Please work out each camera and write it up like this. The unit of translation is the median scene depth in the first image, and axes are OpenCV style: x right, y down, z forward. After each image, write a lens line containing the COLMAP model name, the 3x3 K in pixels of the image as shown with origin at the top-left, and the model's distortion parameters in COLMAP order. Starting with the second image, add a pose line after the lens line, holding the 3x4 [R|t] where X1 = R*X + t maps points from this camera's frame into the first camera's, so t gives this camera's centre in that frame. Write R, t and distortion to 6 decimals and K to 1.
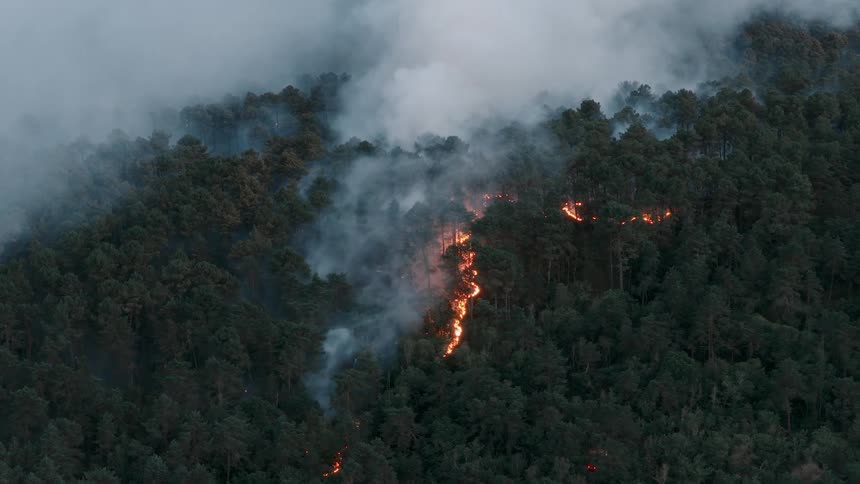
lens RADIAL K [[1908.6, 0, 430.0], [0, 1908.6, 242.0], [0, 0, 1]] dist [-0.197136, 0.349170]
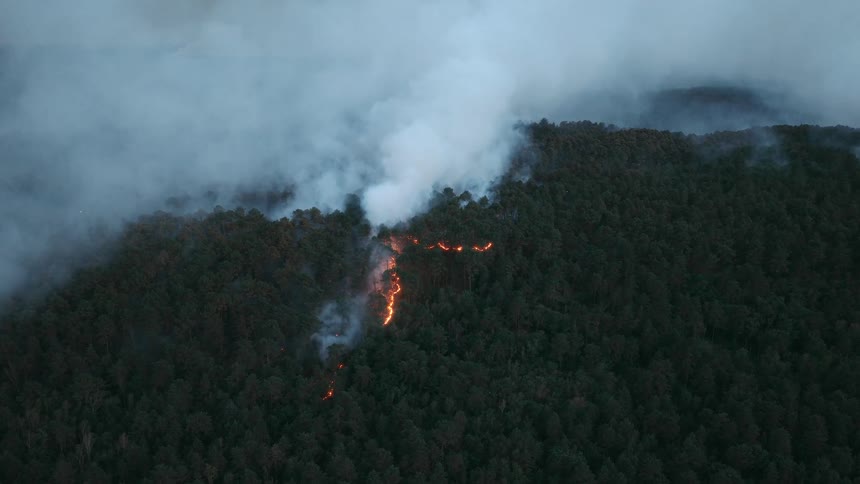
lens RADIAL K [[730.6, 0, 430.0], [0, 730.6, 242.0], [0, 0, 1]] dist [-0.006710, 0.010354]
pose [[0.996167, -0.012493, 0.086580, -0.009504], [0.008964, 0.999118, 0.041030, -0.060766], [-0.087016, -0.040096, 0.995400, 0.244234]]
